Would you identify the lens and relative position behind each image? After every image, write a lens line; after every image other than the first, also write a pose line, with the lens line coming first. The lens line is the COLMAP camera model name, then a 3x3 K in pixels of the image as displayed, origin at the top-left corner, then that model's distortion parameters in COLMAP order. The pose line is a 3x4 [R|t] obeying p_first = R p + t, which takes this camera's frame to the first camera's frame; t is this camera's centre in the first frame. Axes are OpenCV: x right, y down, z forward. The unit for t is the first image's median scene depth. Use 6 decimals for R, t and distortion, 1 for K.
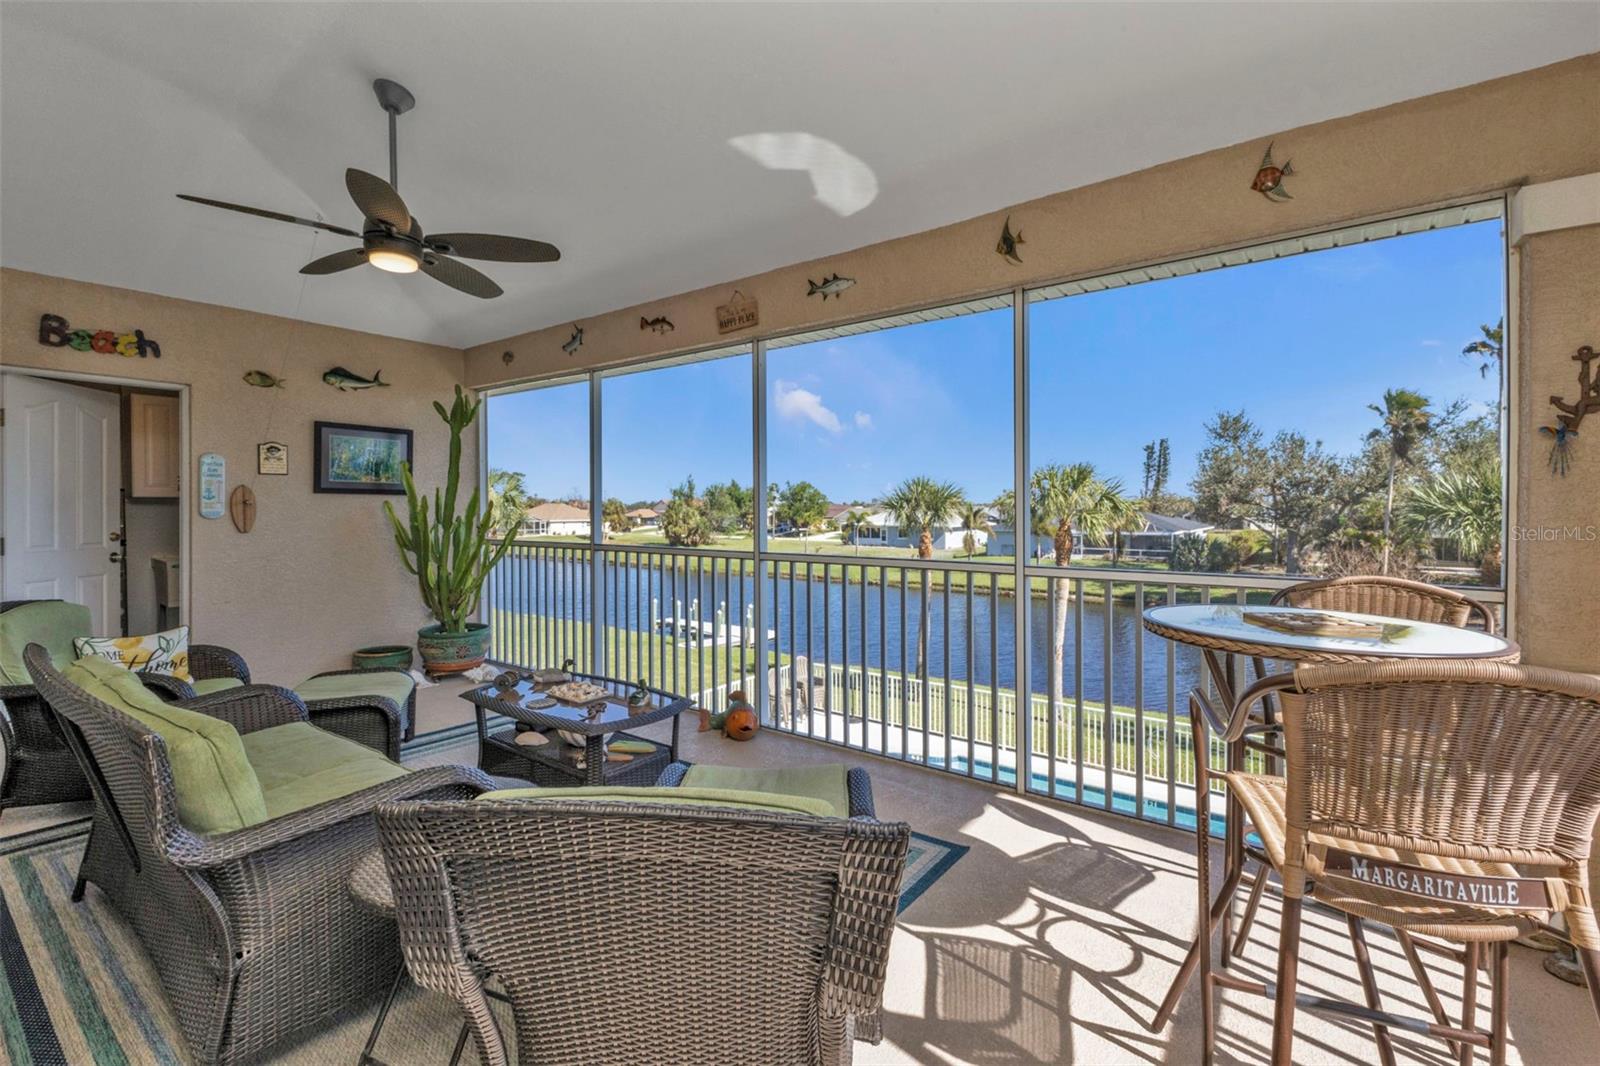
lens RADIAL K [[677.9, 0, 812.0], [0, 677.9, 529.0], [0, 0, 1]] dist [0.003684, 0.000233]
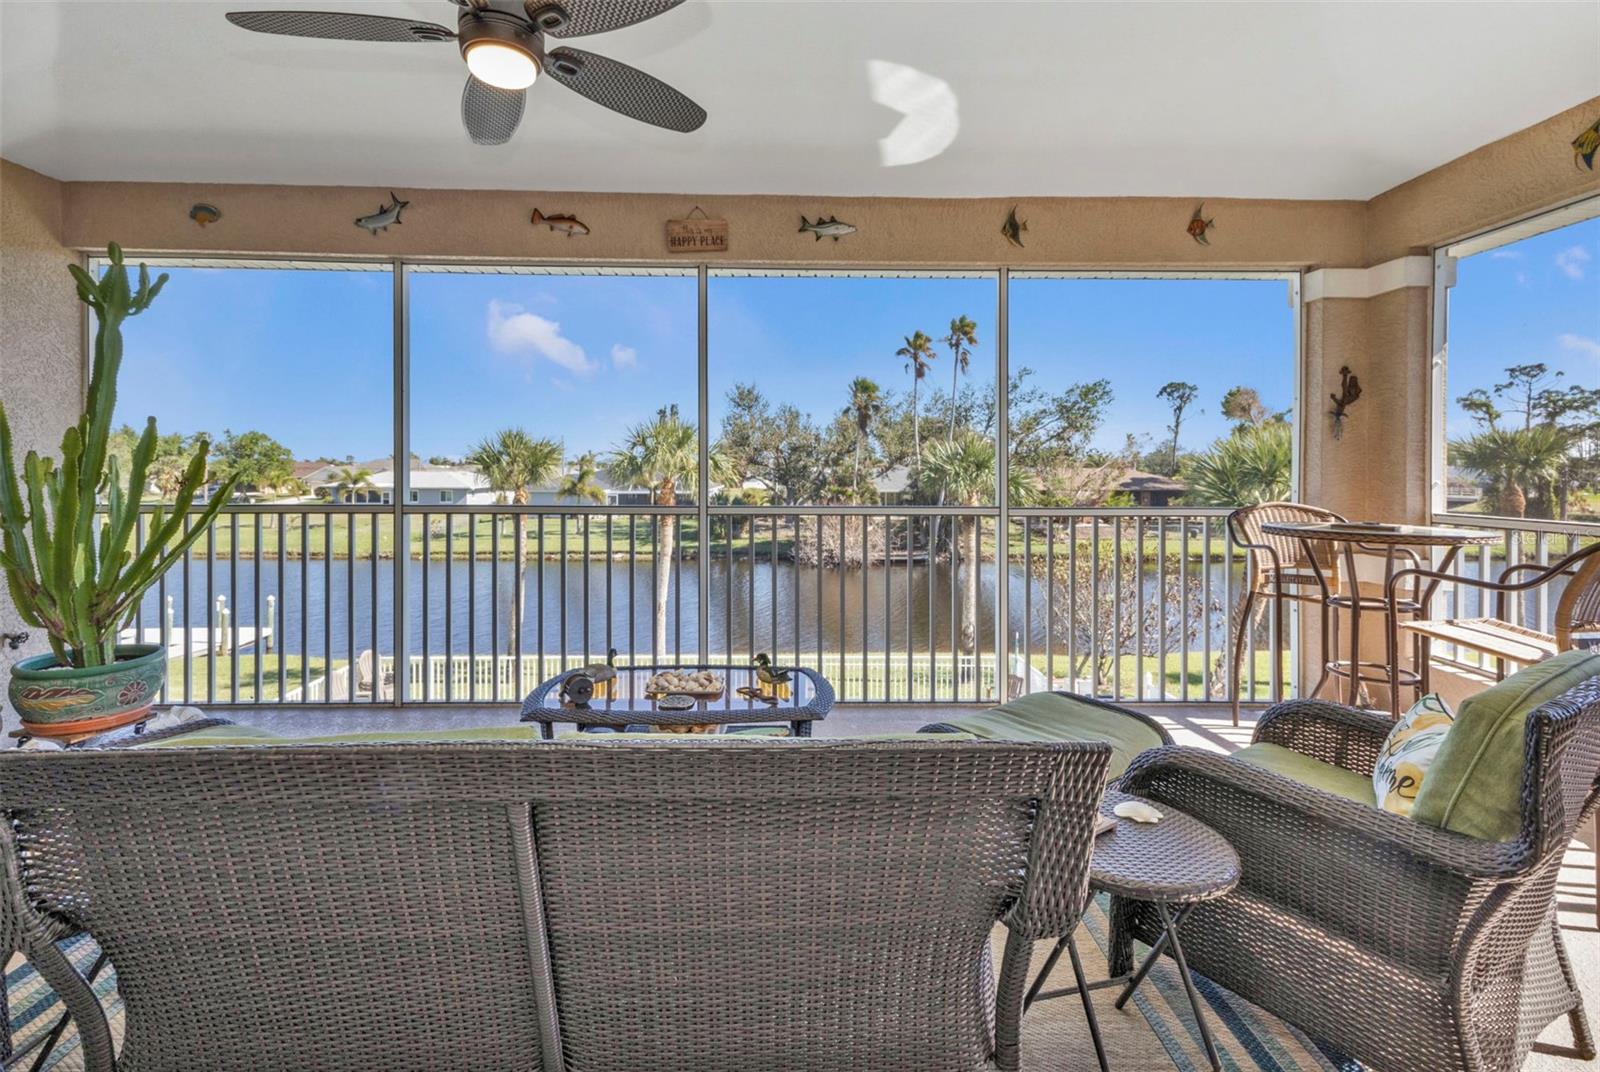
lens RADIAL K [[702.1, 0, 790.5], [0, 702.1, 477.7], [0, 0, 1]] dist [0.009171, 0.000792]
pose [[0.802883, -0.002126, 0.596132, -0.403282], [0.012169, 0.999844, -0.012824, 0.008134], [-0.596012, 0.017550, 0.802784, 0.149436]]
